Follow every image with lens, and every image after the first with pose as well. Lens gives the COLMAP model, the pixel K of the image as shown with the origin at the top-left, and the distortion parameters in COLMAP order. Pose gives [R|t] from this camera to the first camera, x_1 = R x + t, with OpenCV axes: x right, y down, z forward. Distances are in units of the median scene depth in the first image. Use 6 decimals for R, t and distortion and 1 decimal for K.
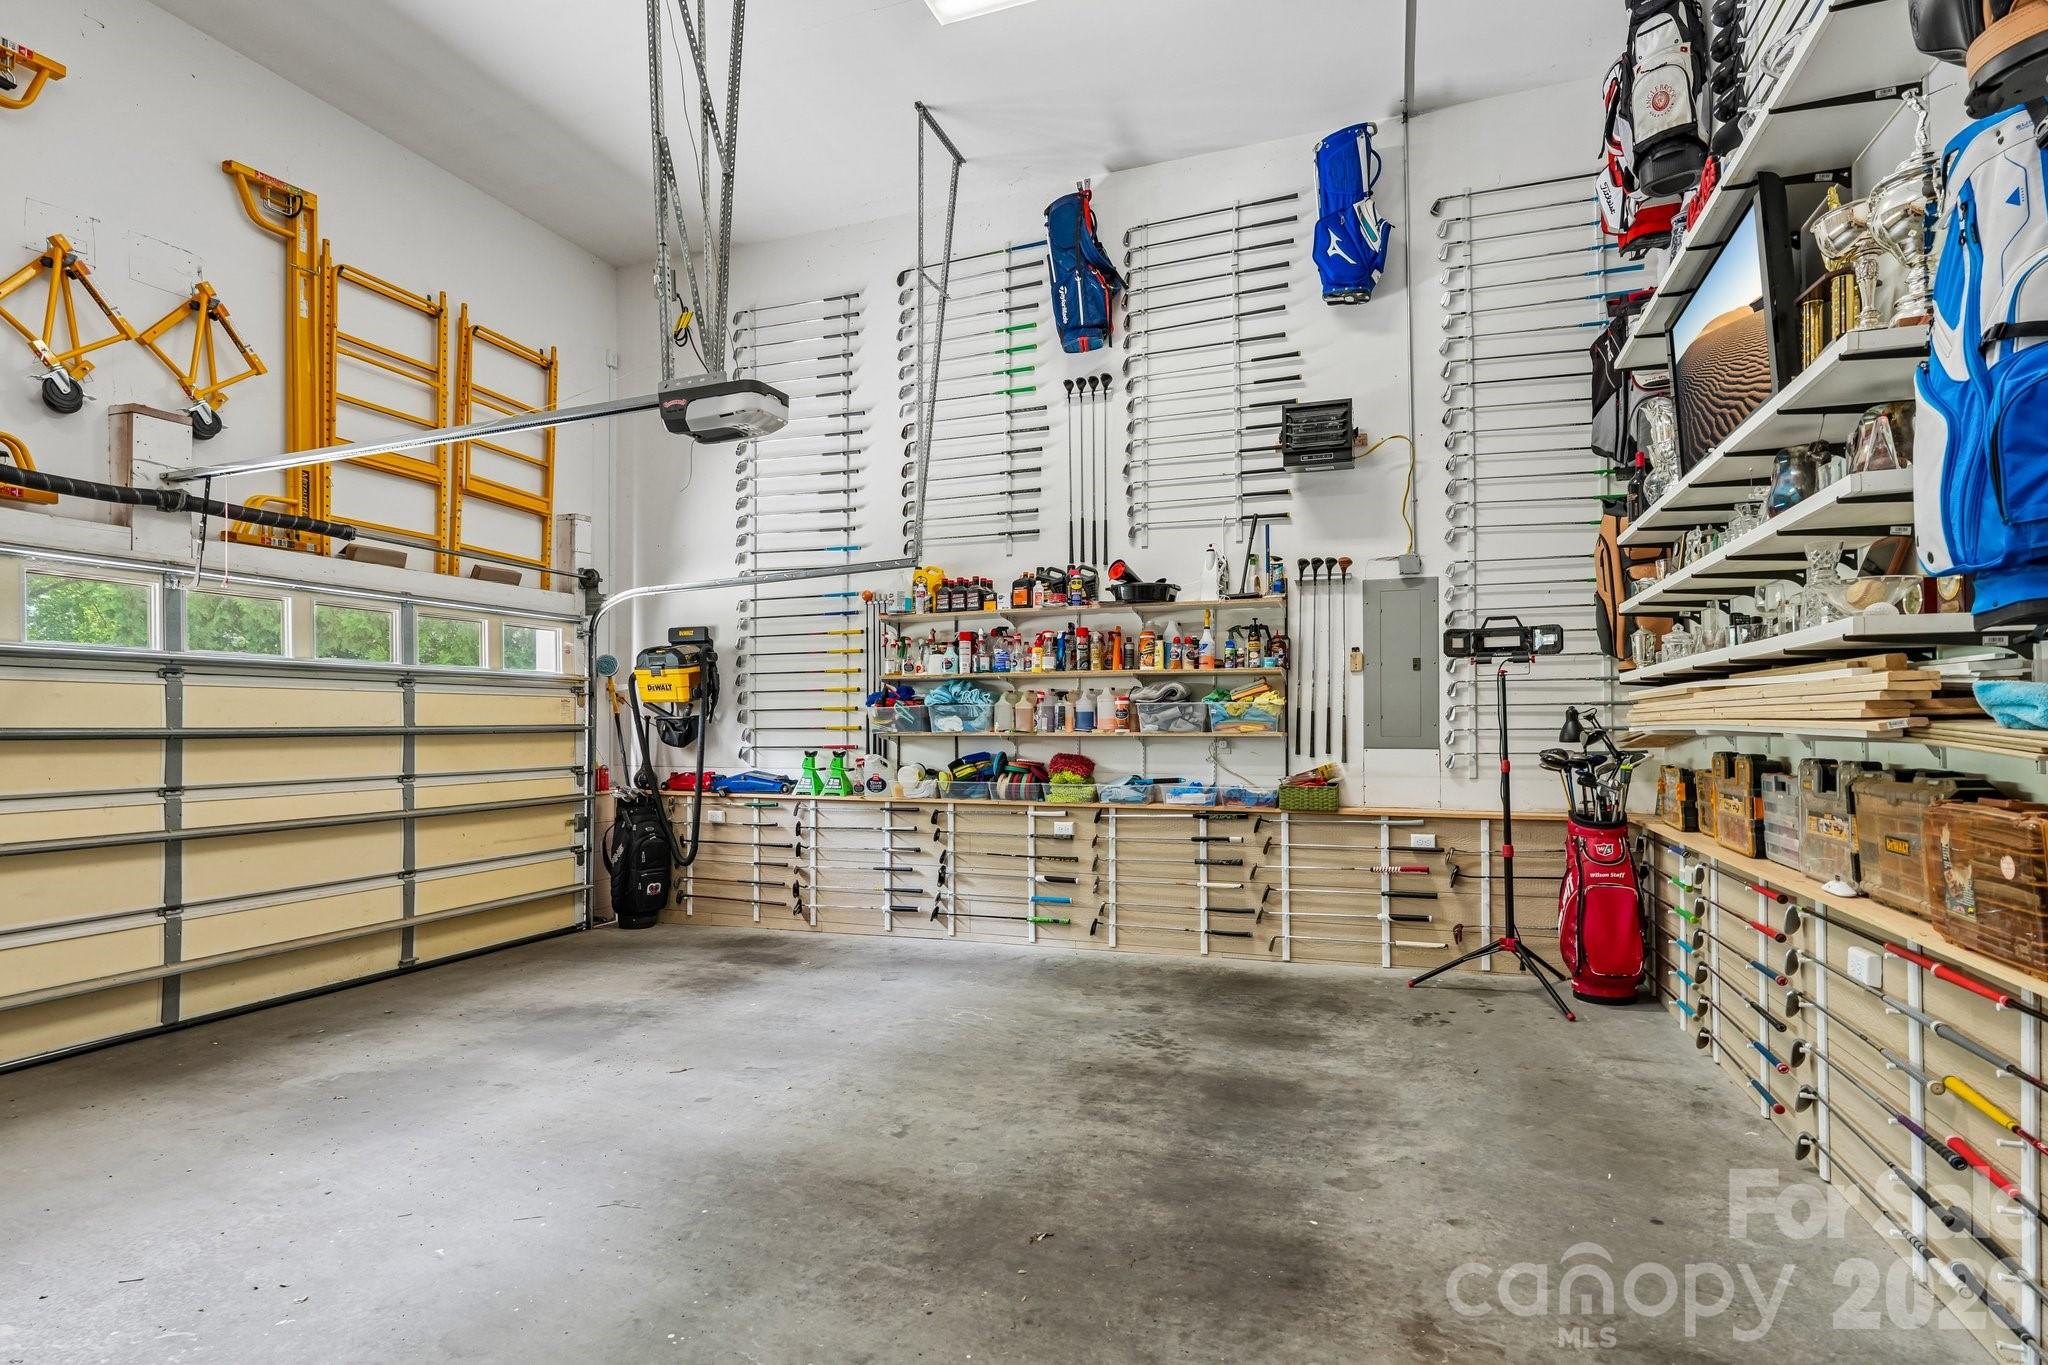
lens RADIAL K [[1008.2, 0, 1025.3], [0, 1008.2, 696.3], [0, 0, 1]] dist [0.001917, -0.000709]
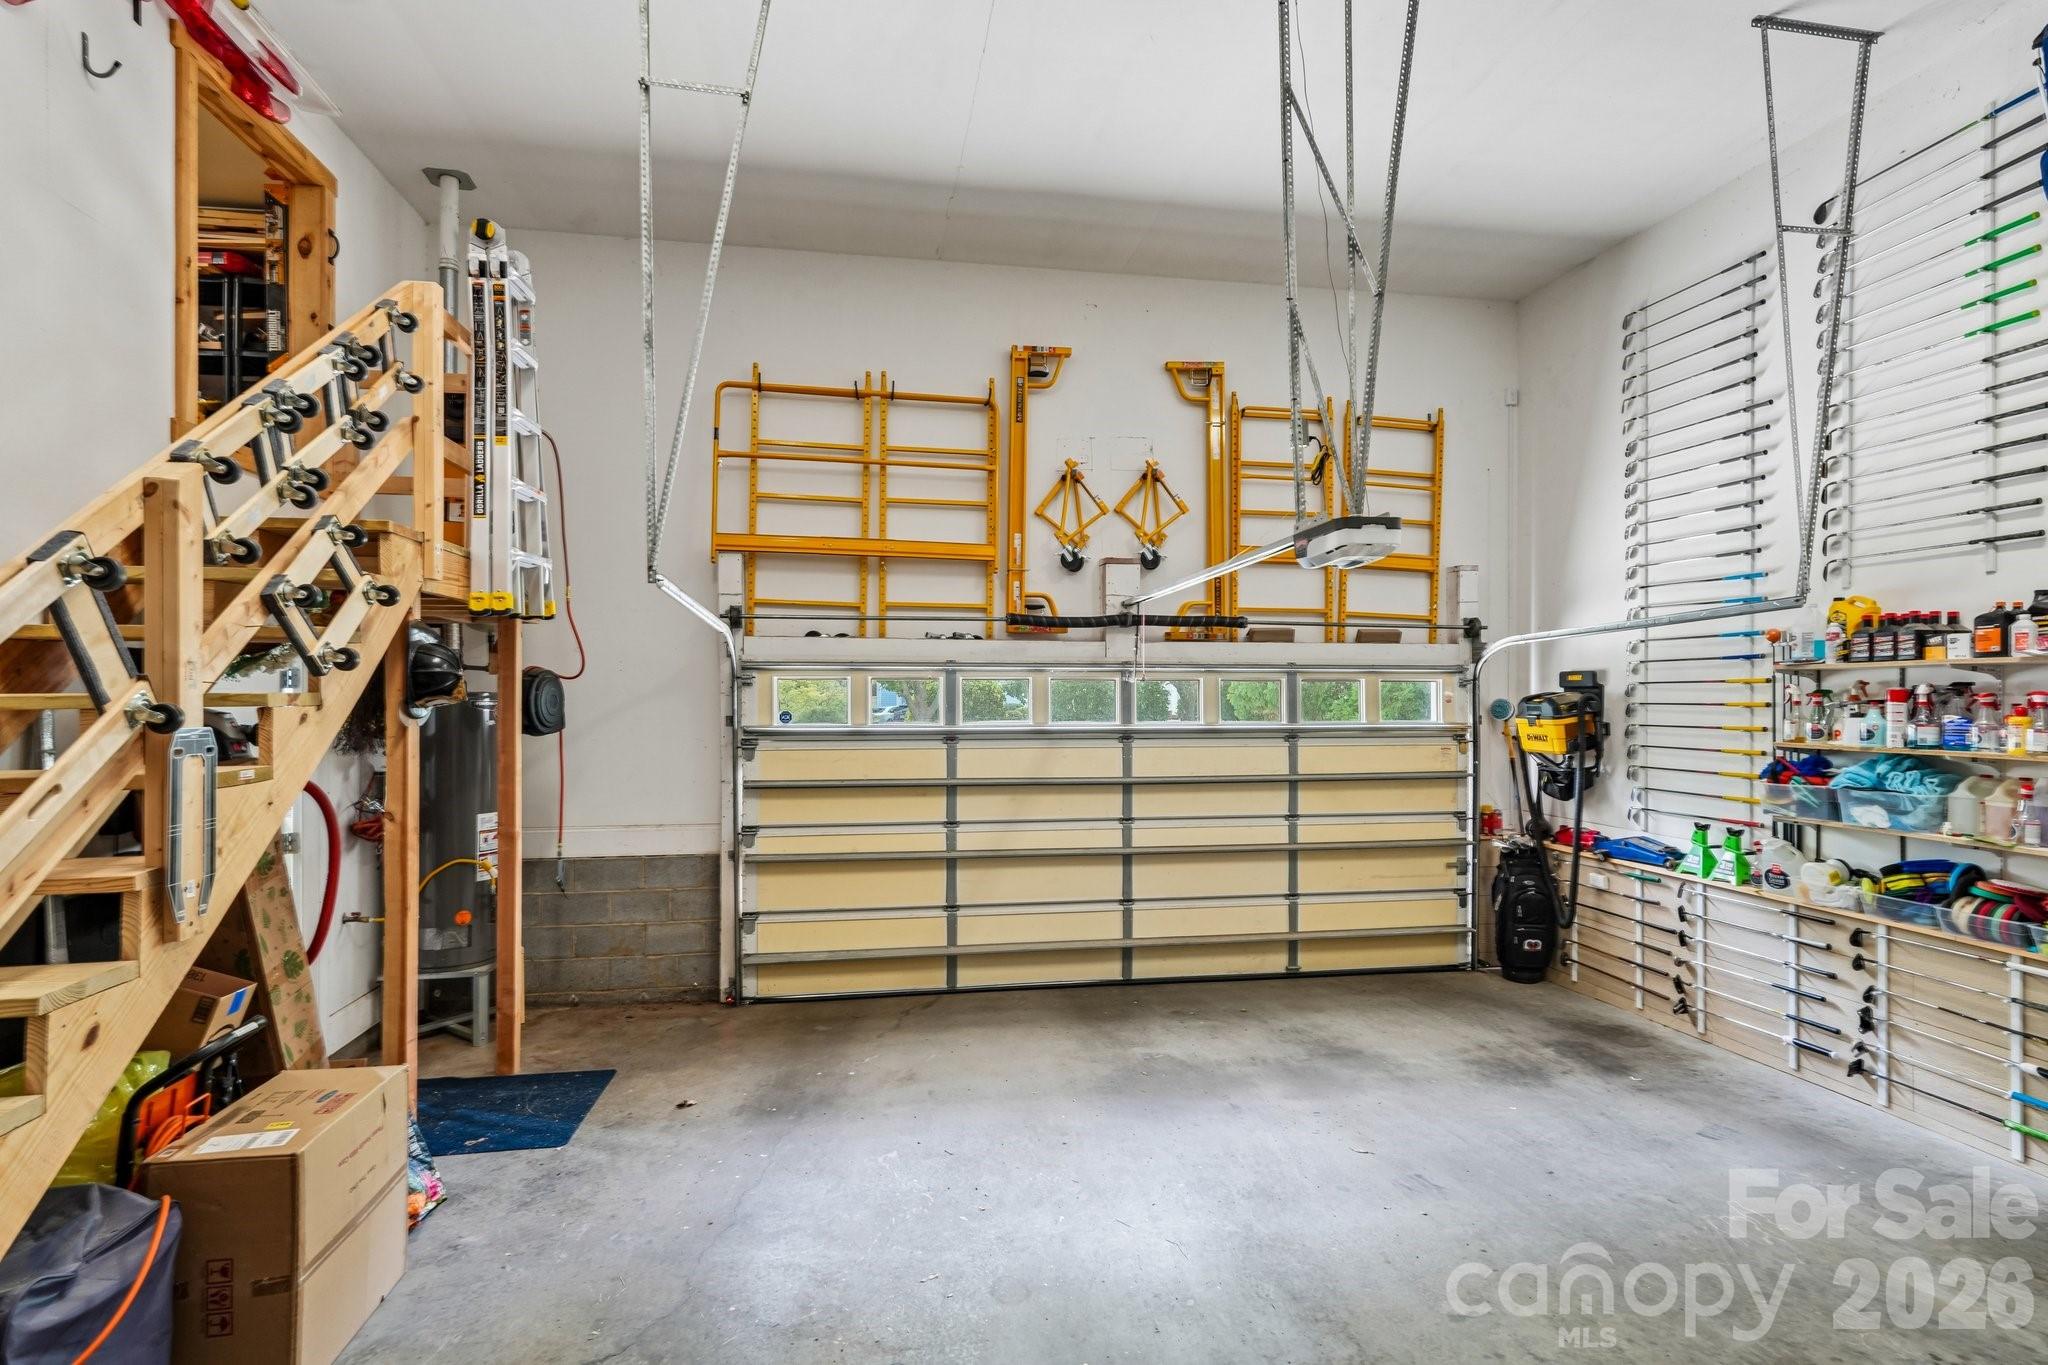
lens RADIAL K [[1008.2, 0, 1024.6], [0, 1008.2, 684.8], [0, 0, 1]] dist [0.001917, -0.000709]
pose [[0.502398, -0.003251, -0.864630, 0.250137], [0.019233, 0.999788, 0.007416, -0.084737], [0.864422, -0.020355, 0.502354, 0.104772]]
